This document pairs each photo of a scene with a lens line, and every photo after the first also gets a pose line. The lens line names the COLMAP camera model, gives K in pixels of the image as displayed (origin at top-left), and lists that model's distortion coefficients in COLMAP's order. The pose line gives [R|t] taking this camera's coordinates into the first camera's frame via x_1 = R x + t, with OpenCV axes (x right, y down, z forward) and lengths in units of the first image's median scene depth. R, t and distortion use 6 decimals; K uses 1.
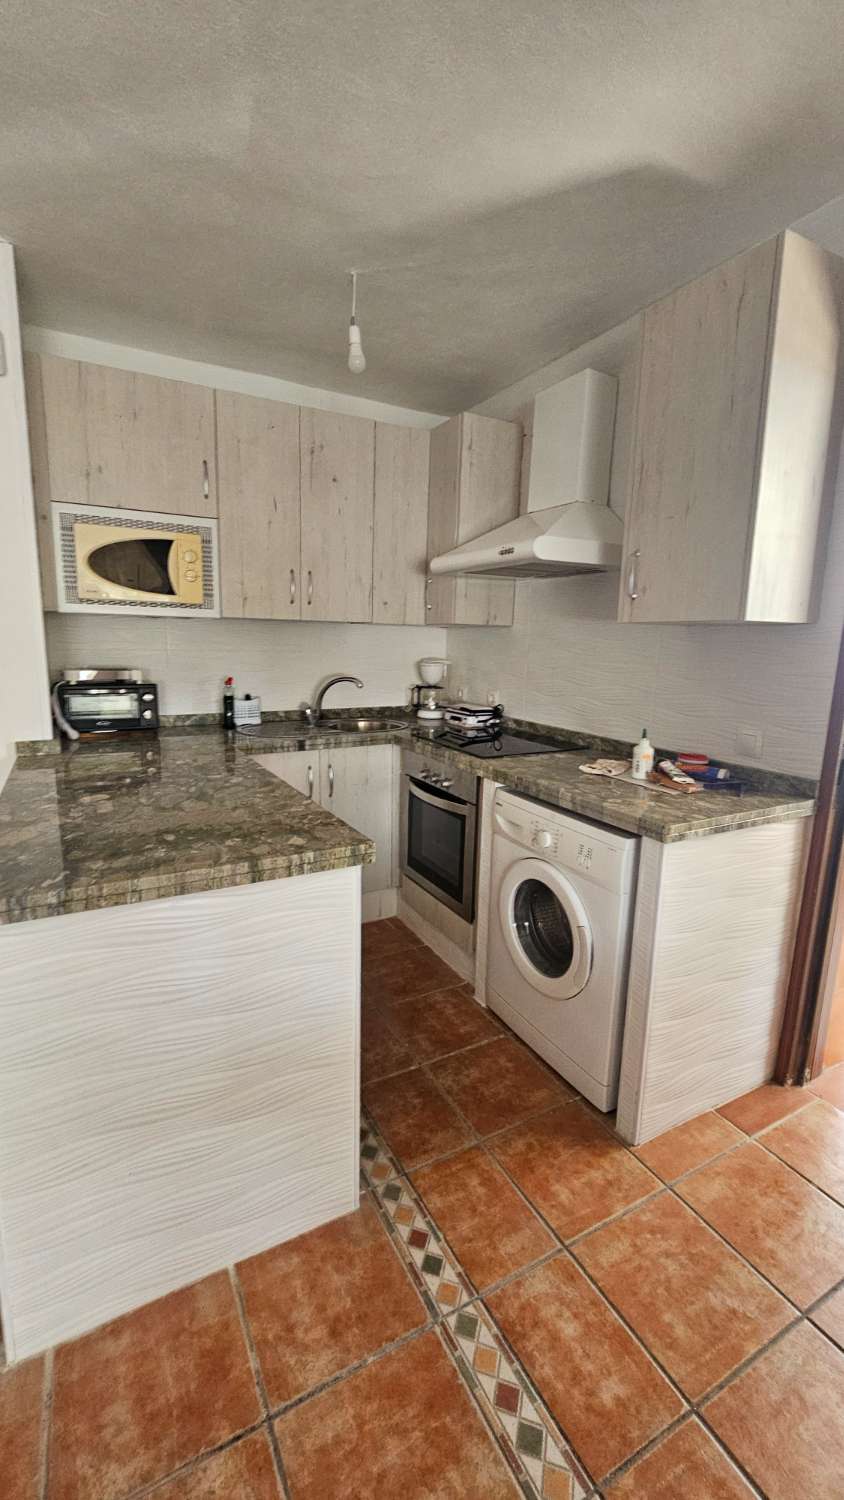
lens RADIAL K [[613.8, 0, 419.9], [0, 613.8, 748.6], [0, 0, 1]] dist [0.000082, -0.000007]
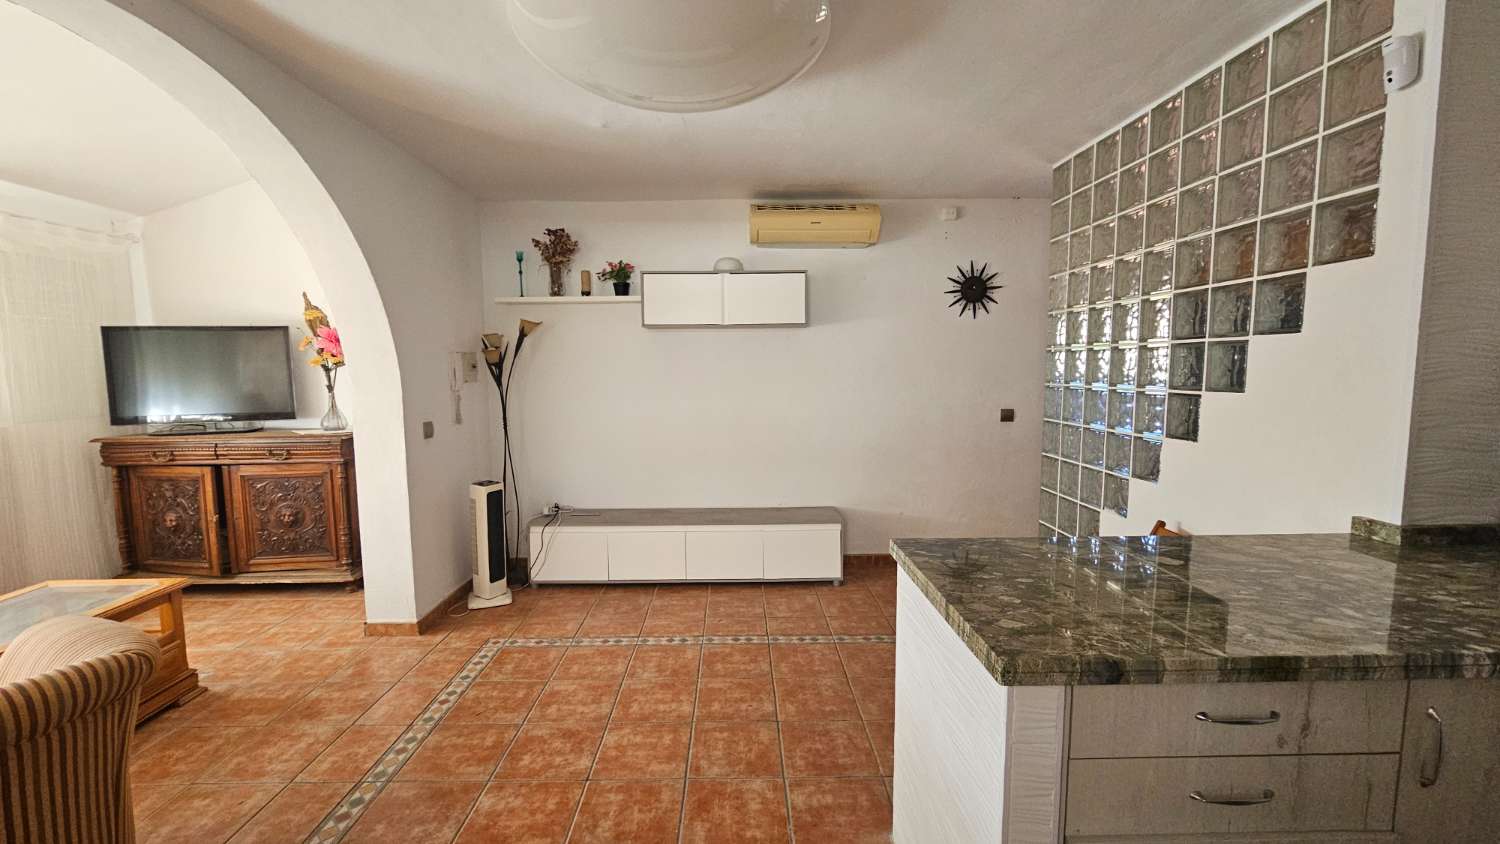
lens RADIAL K [[613.8, 0, 749.5], [0, 613.8, 416.7], [0, 0, 1]] dist [0.000082, -0.000007]
pose [[-0.459666, 0.051617, -0.886590, 0.739916], [-0.161454, 0.976817, 0.140578, -0.204945], [0.873292, 0.207762, -0.440676, 0.987801]]
